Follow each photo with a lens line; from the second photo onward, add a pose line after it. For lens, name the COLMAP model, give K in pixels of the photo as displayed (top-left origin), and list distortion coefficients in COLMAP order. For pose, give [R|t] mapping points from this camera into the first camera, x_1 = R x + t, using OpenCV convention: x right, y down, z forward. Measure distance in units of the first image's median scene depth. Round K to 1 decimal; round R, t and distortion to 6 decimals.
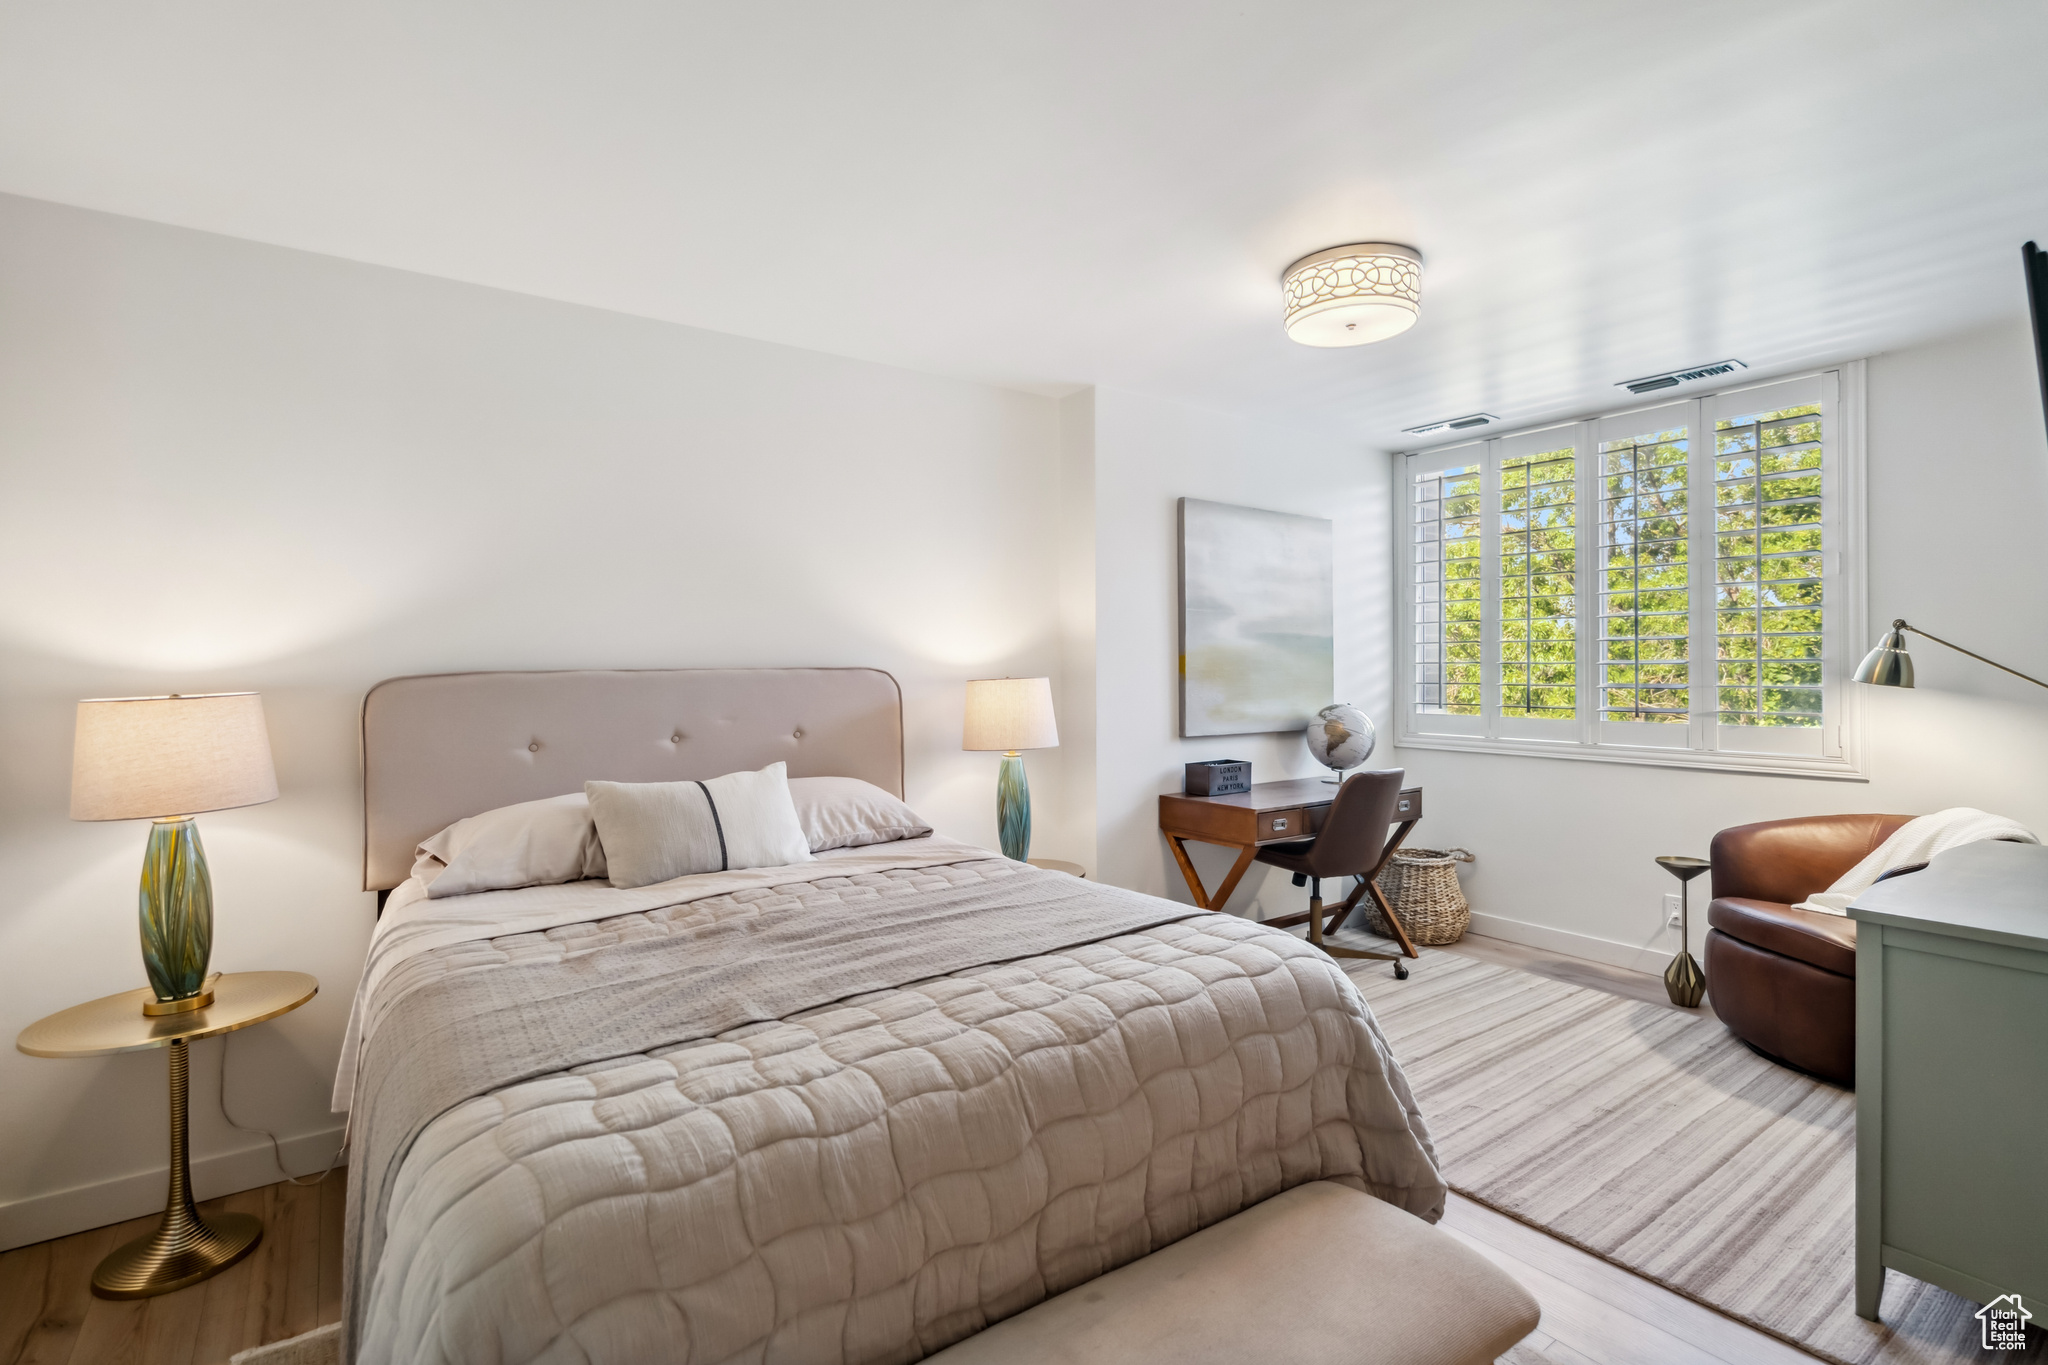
lens RADIAL K [[954.9, 0, 1025.7], [0, 954.9, 635.2], [0, 0, 1]] dist [-0.001444, 0.000301]
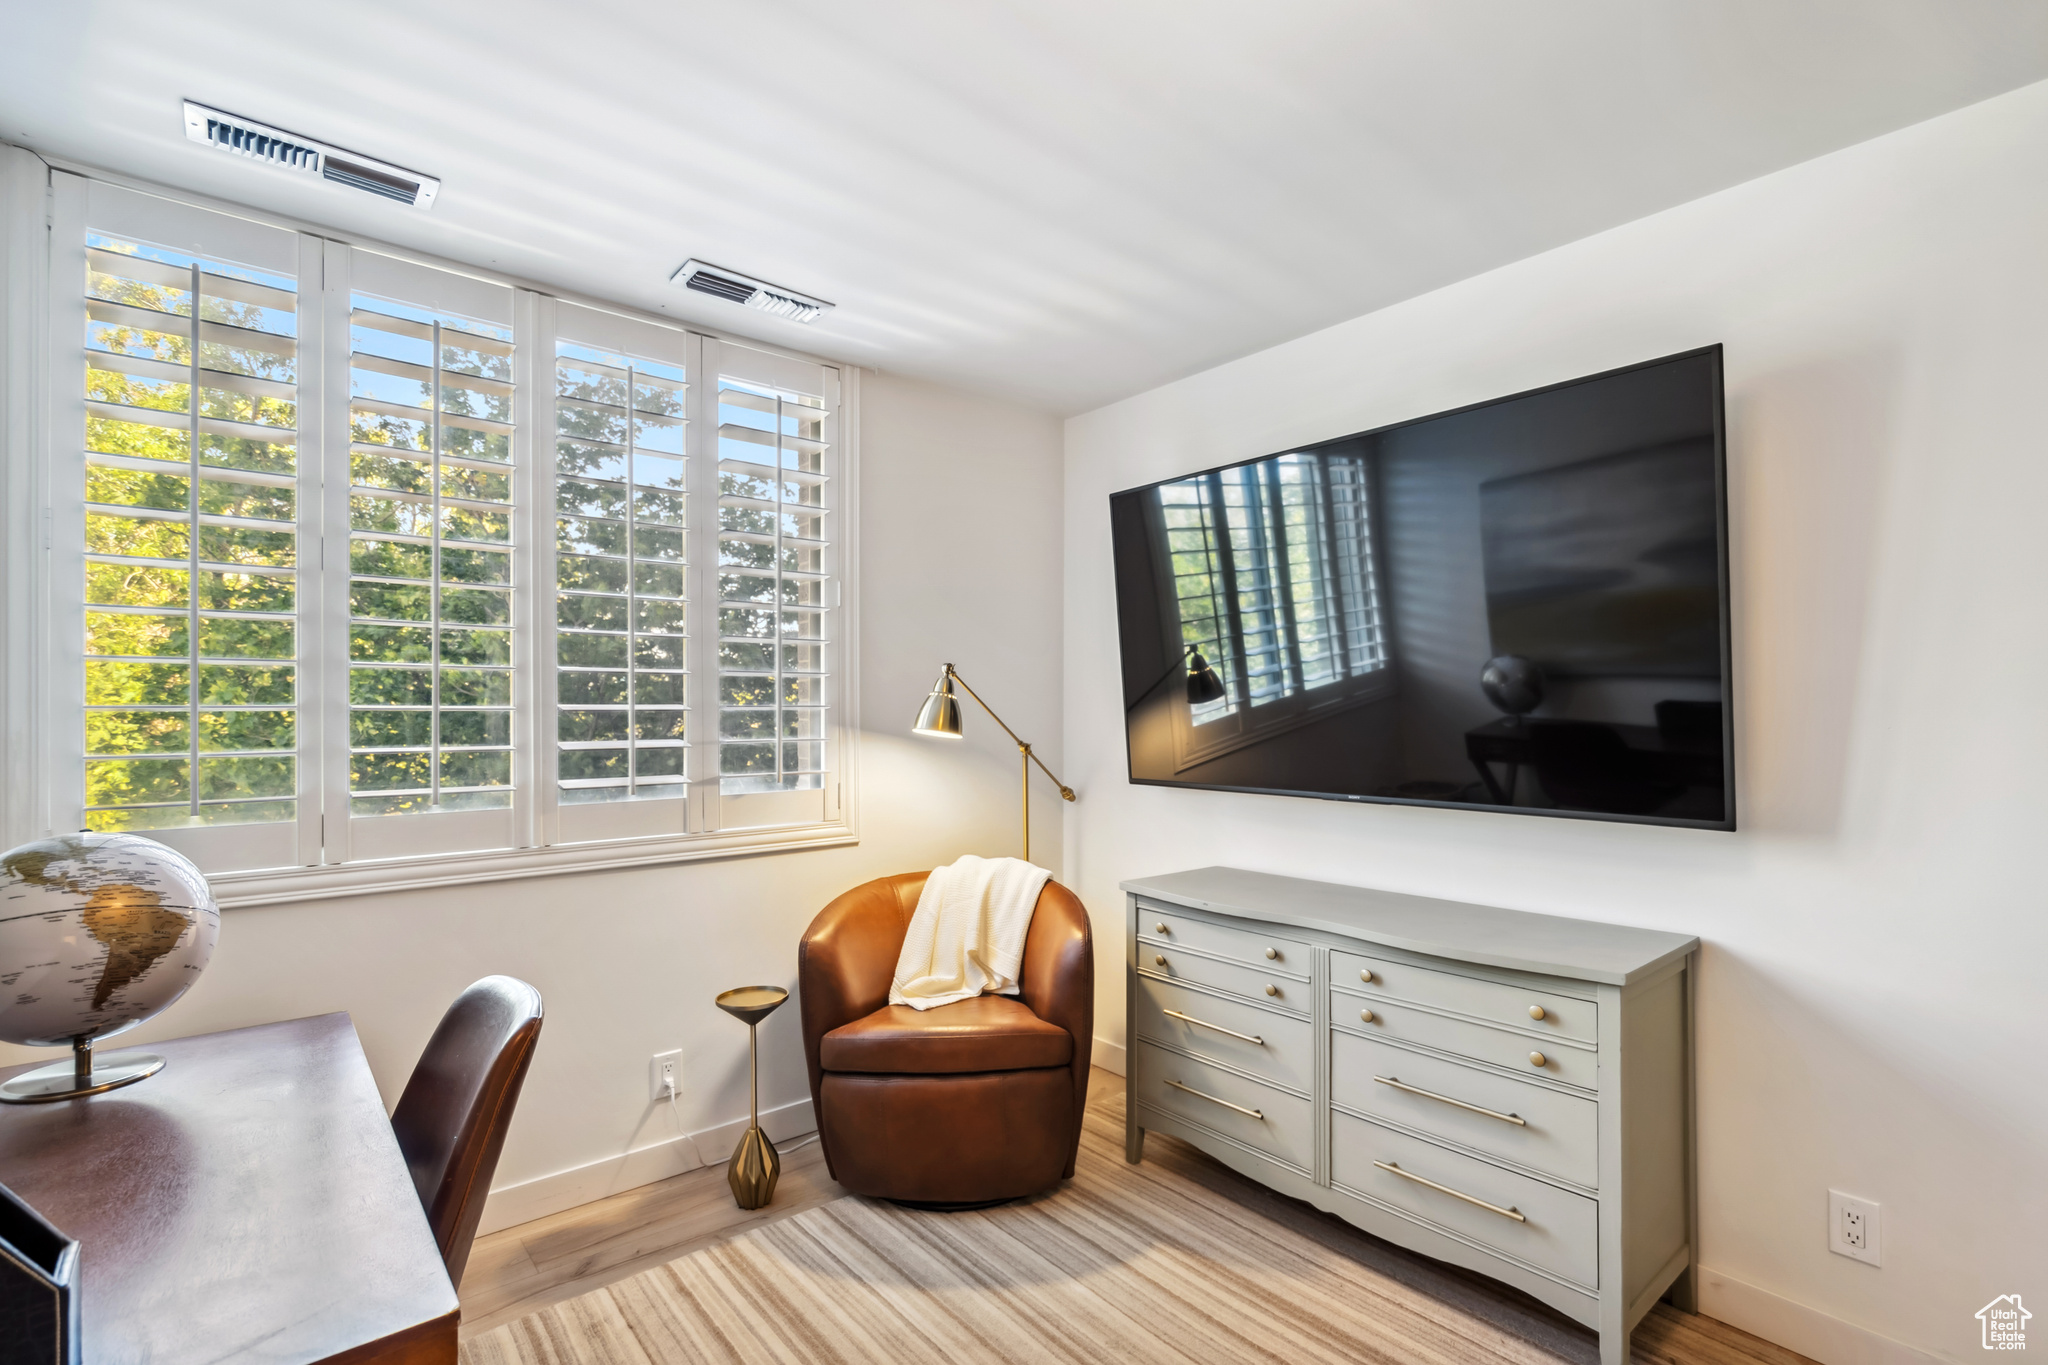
lens RADIAL K [[950.4, 0, 1027.4], [0, 950.4, 706.1], [0, 0, 1]] dist [-0.000650, -0.000065]
pose [[-0.080046, 0.009419, 0.996747, -0.010707], [-0.030179, 0.999474, -0.011869, 0.030609], [-0.996334, -0.031030, -0.079719, 0.881224]]
